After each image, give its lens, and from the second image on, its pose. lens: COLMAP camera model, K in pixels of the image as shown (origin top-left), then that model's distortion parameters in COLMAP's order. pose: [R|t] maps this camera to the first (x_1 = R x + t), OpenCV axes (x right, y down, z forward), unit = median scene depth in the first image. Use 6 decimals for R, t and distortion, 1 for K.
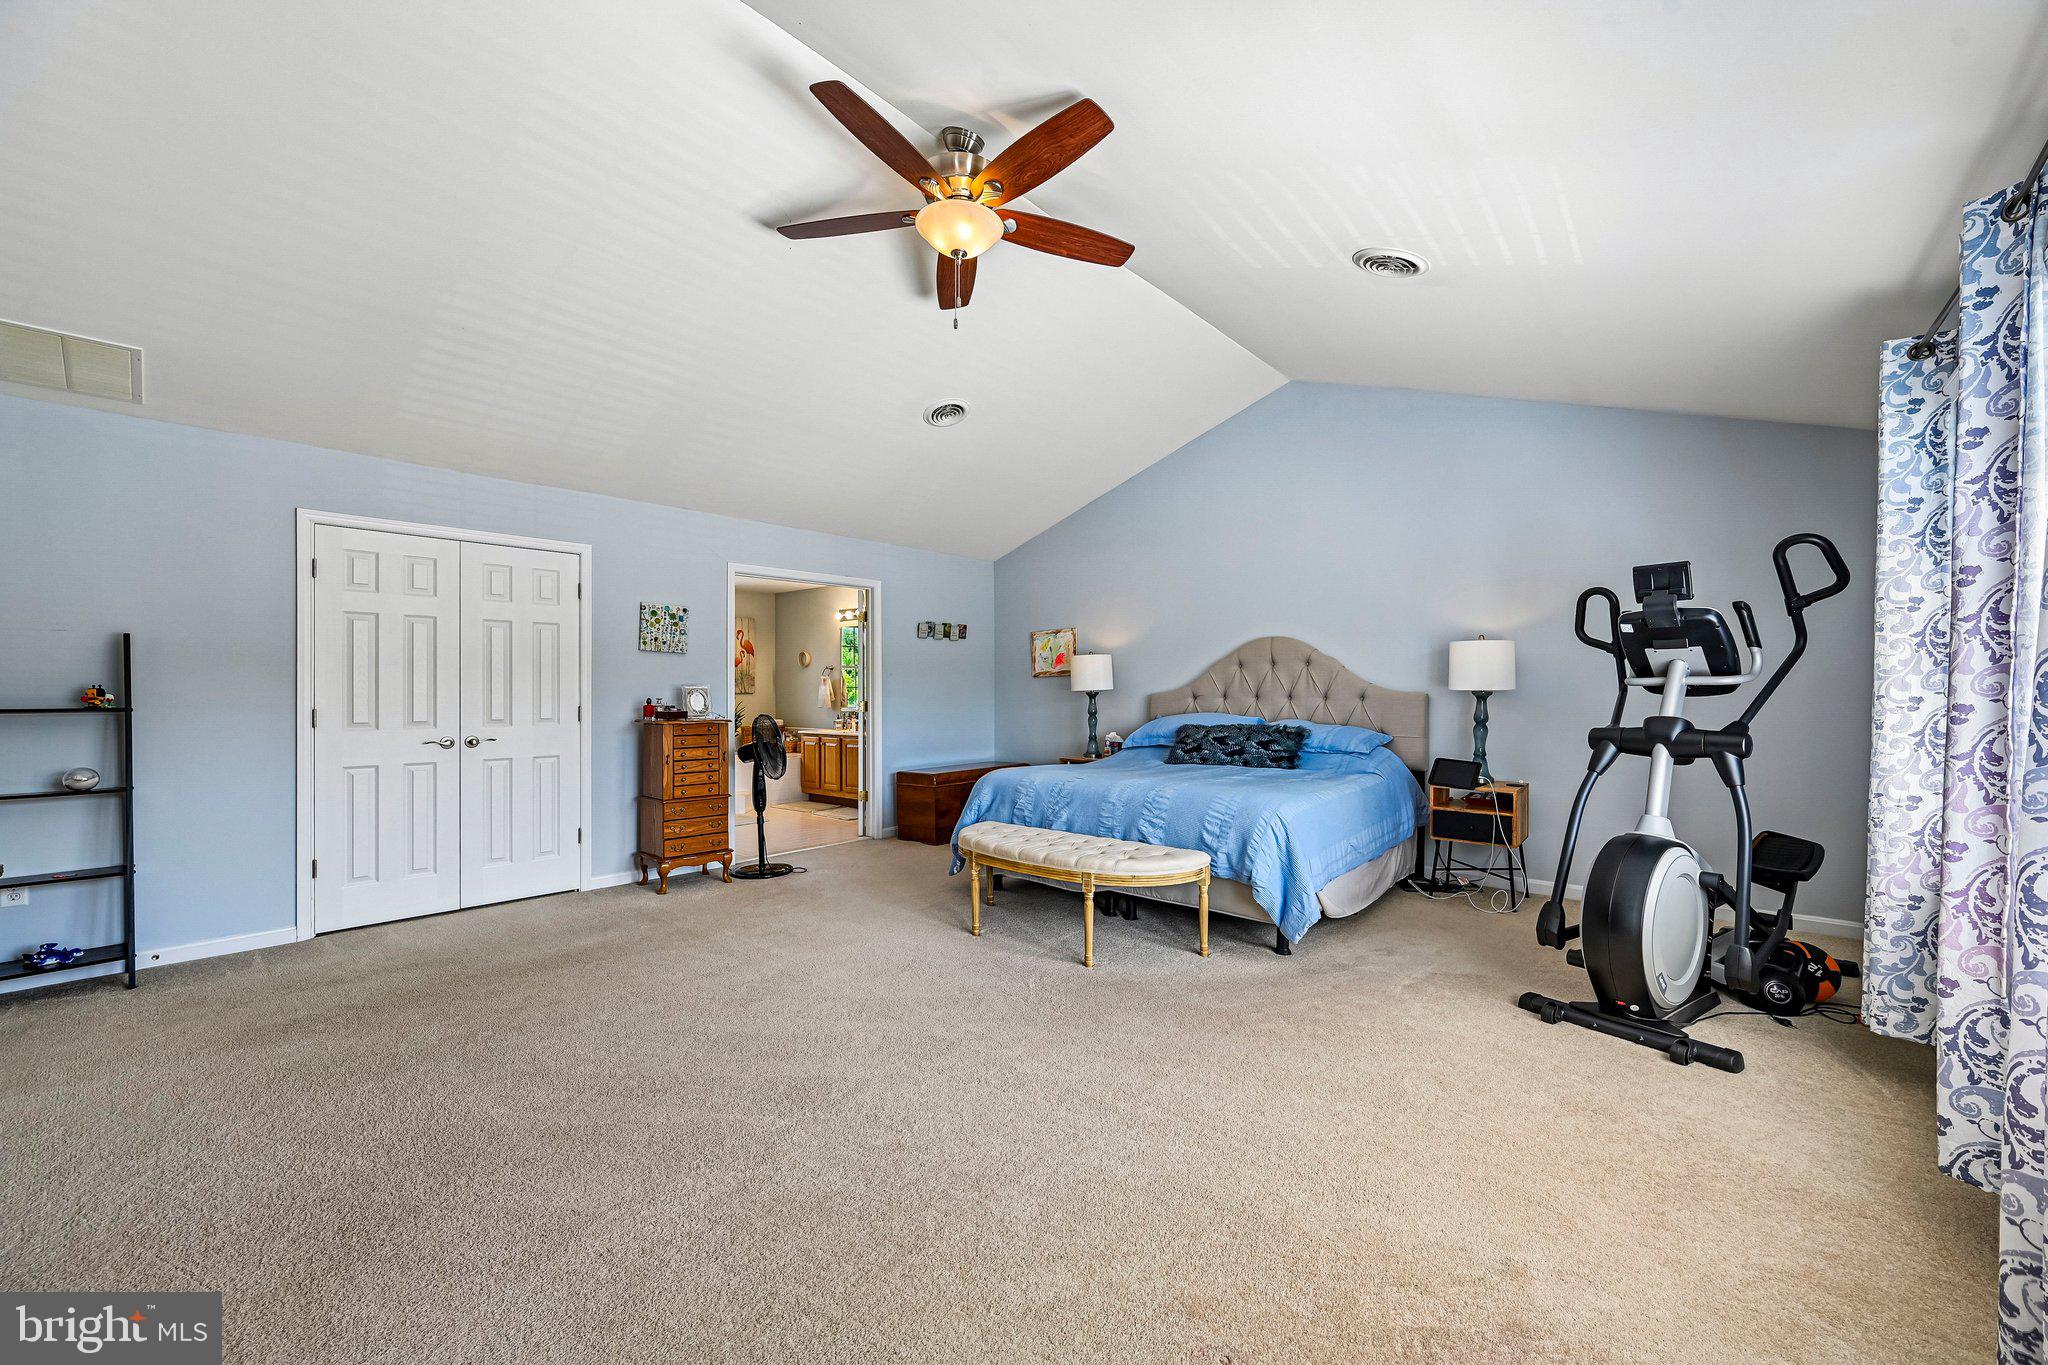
lens RADIAL K [[802.7, 0, 1032.7], [0, 802.7, 681.0], [0, 0, 1]] dist [-0.000122, -0.000091]
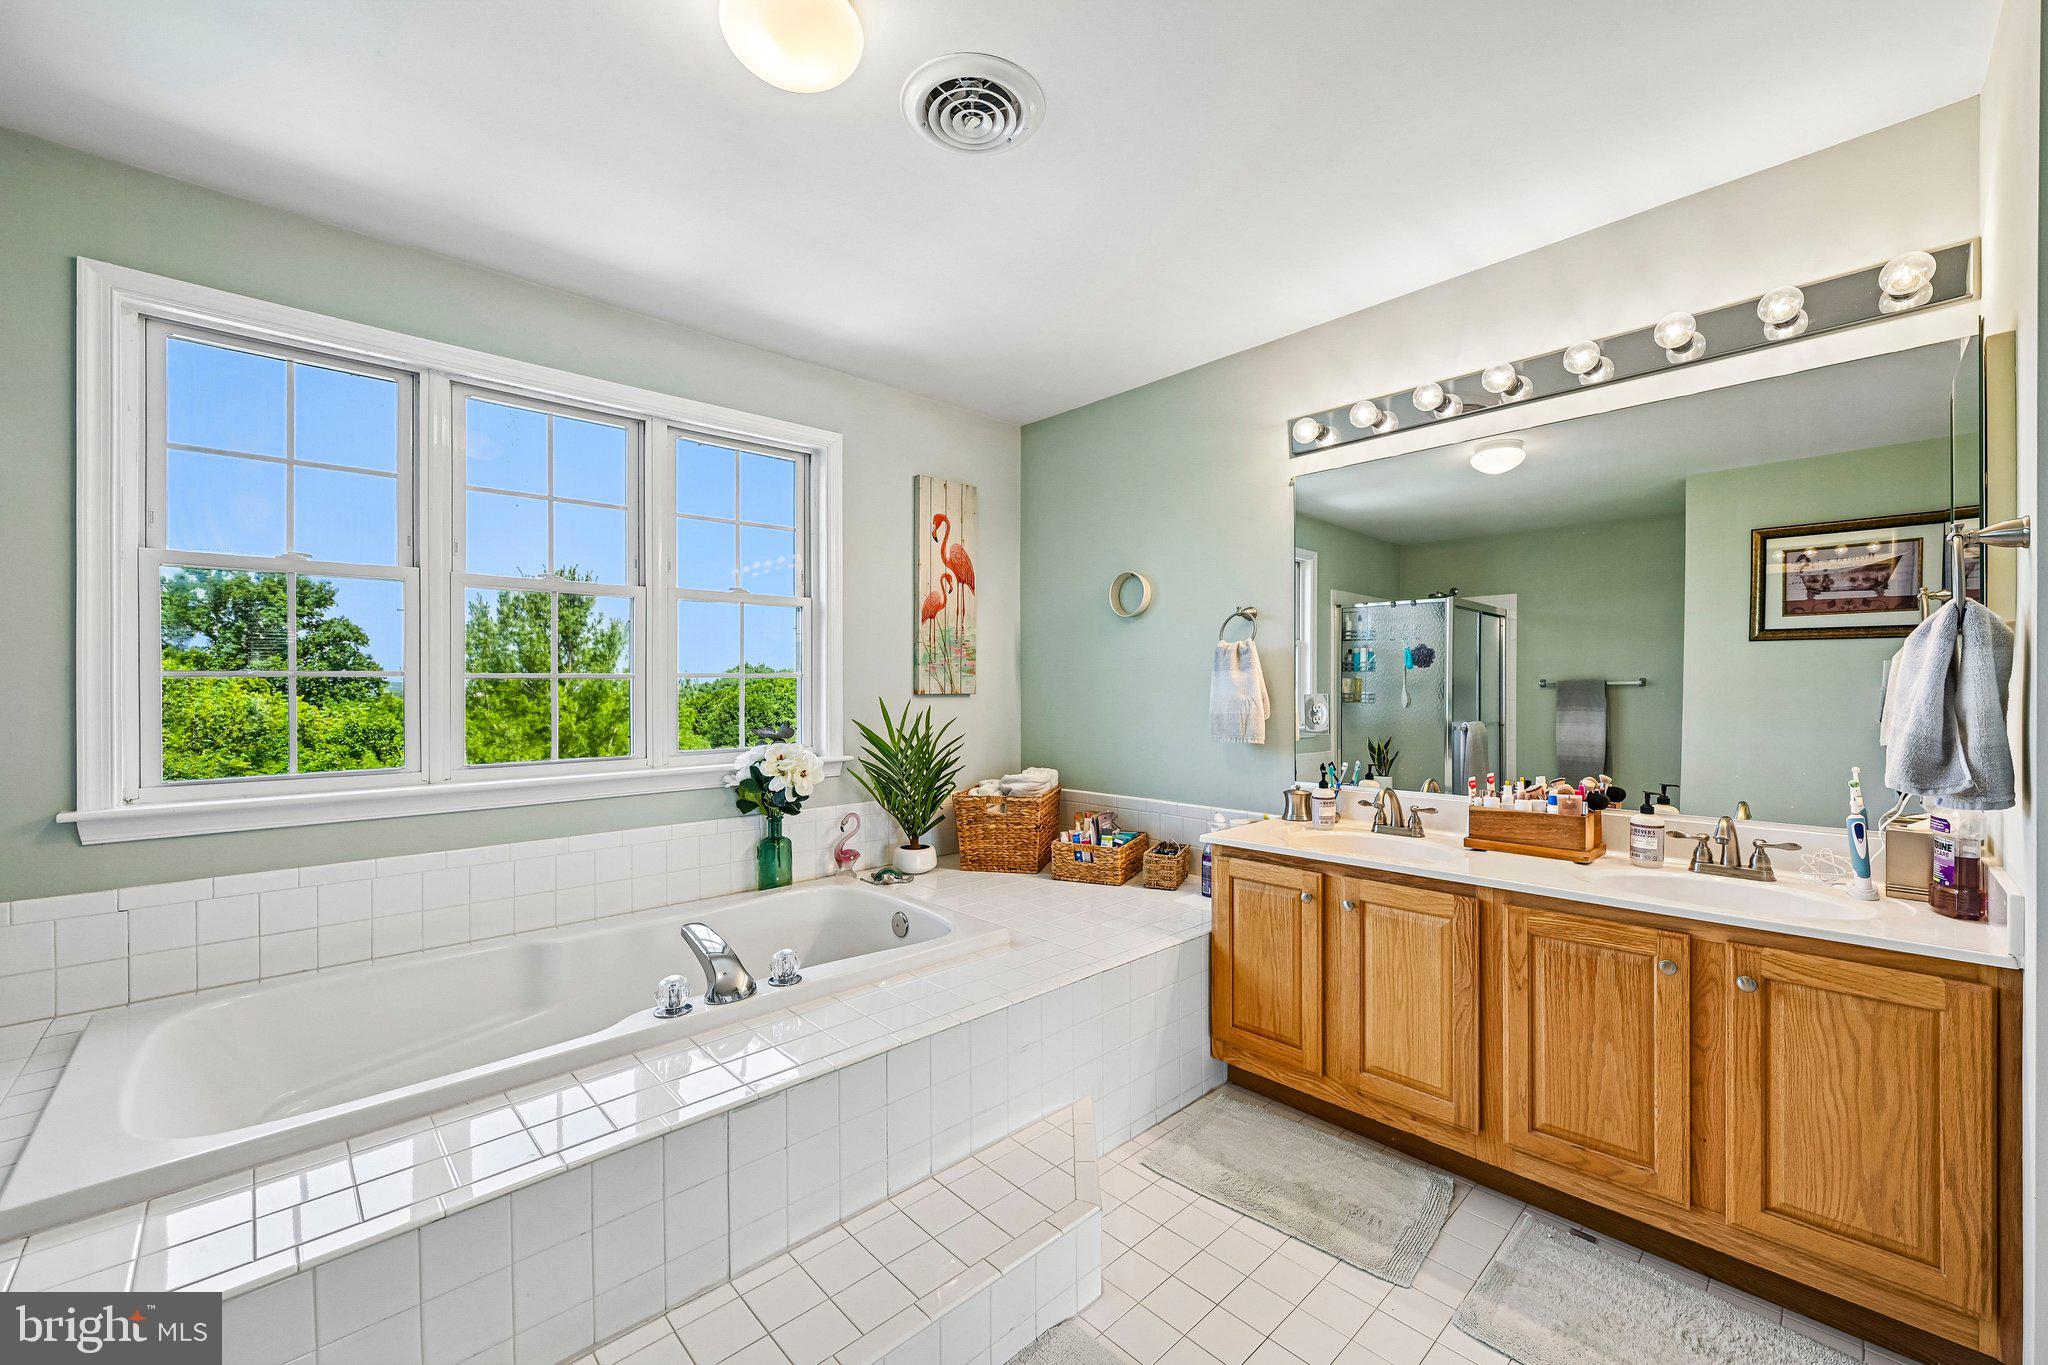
lens RADIAL K [[826.1, 0, 1024.0], [0, 826.1, 682.5], [0, 0, 1]] dist [-0.001262, -0.000182]
pose [[0.994042, 0.001187, -0.108992, -0.714741], [-0.000529, 0.999981, 0.006067, 0.019651], [0.108997, -0.005973, 0.994024, 1.588452]]
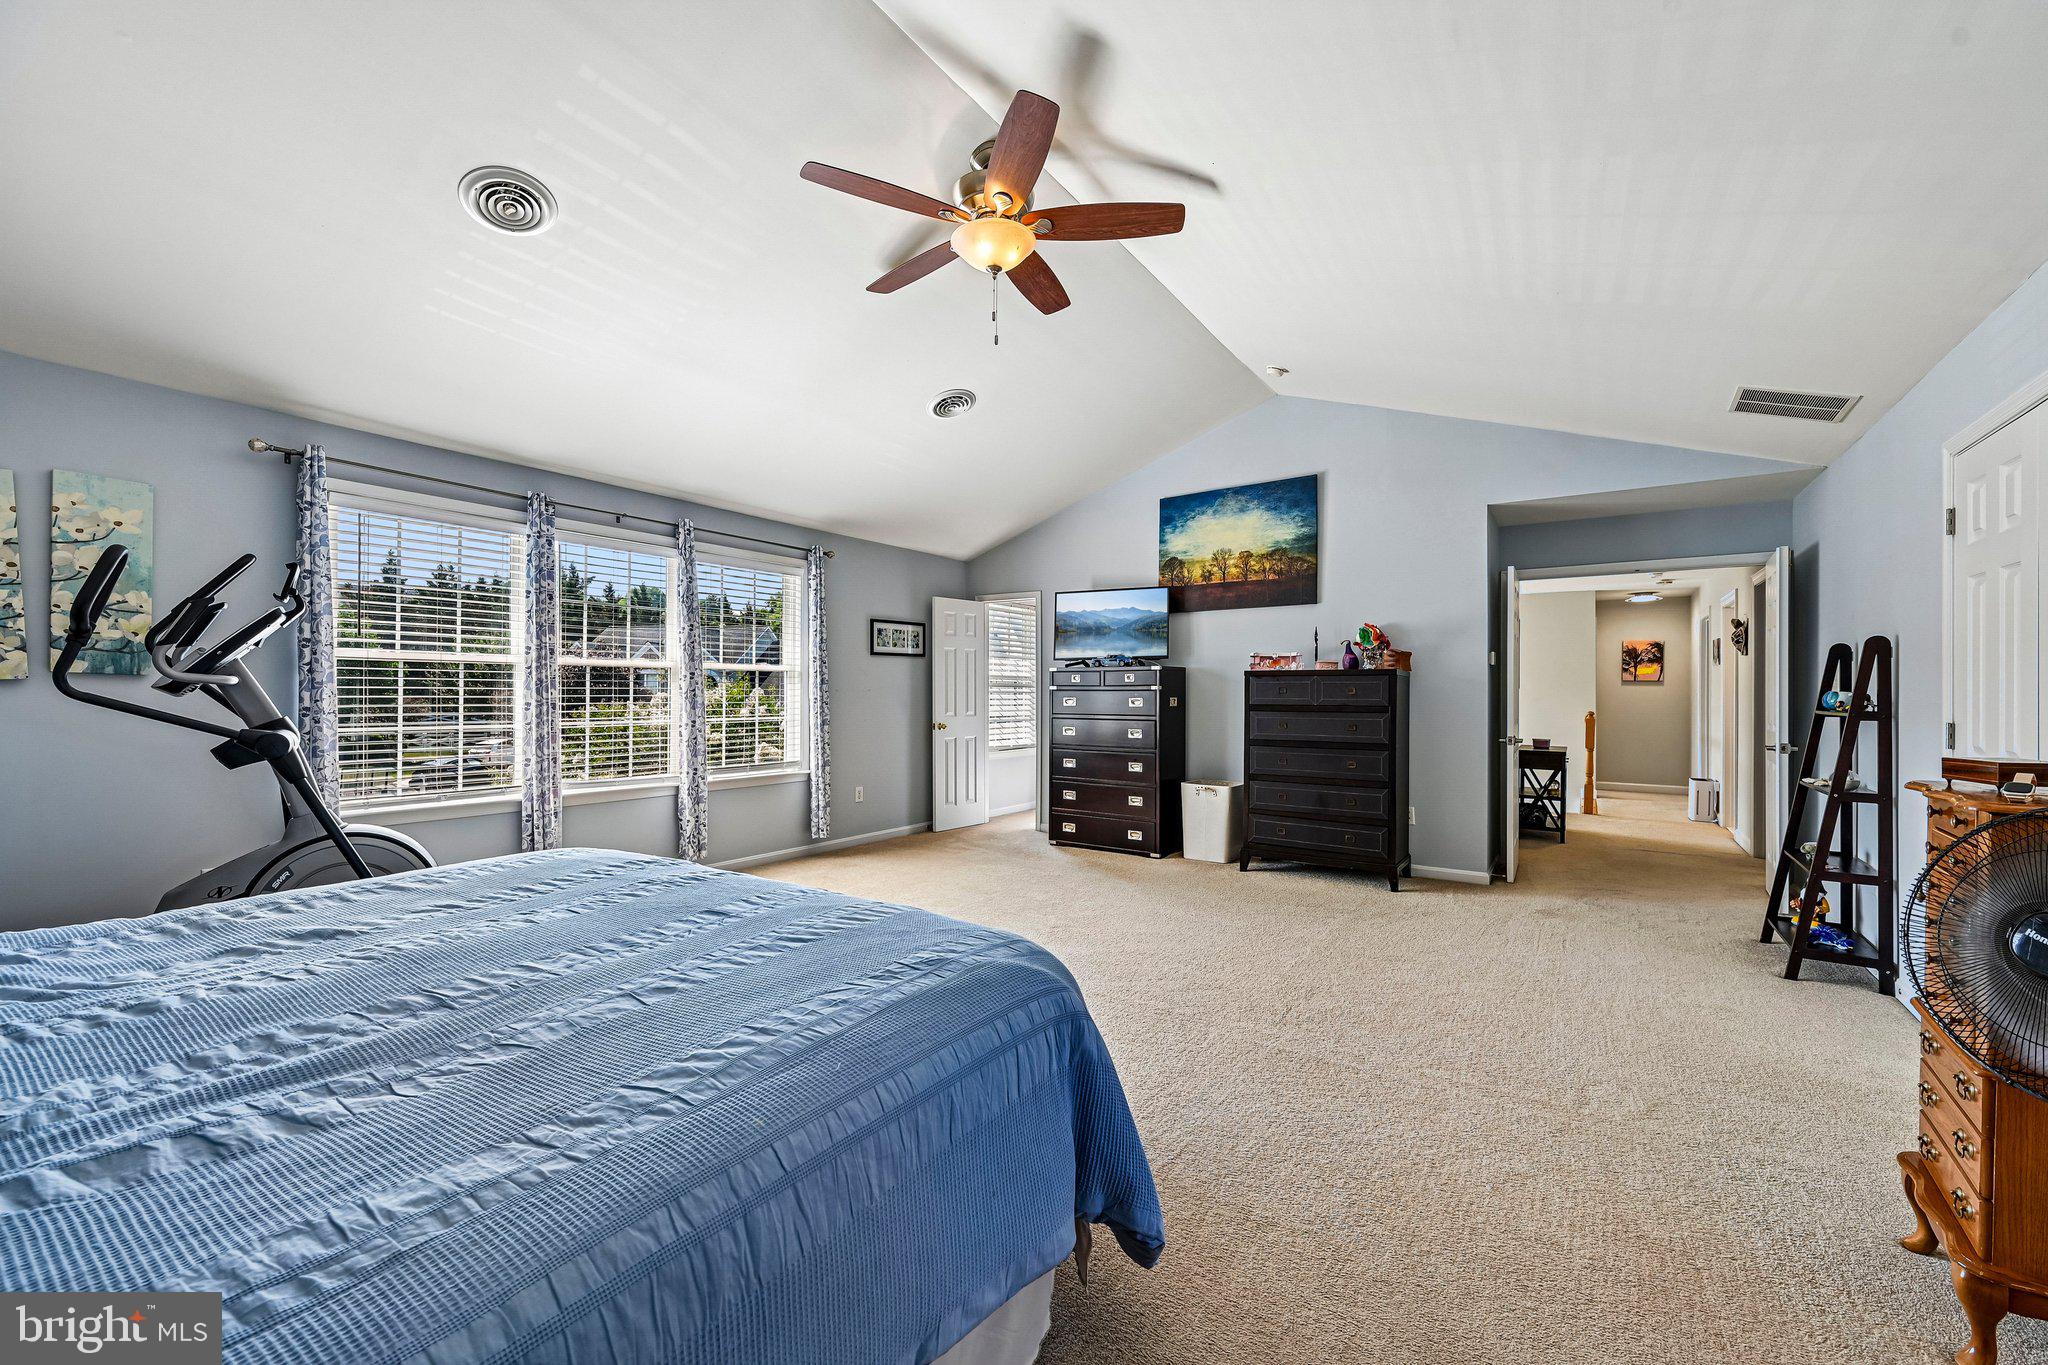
lens RADIAL K [[805.2, 0, 1033.5], [0, 805.2, 693.1], [0, 0, 1]] dist [0.000699, -0.000084]
pose [[-0.993284, -0.003231, -0.115653, -0.013111], [-0.002130, 0.999951, -0.009645, 0.017723], [0.115678, -0.009334, -0.993243, 1.609907]]
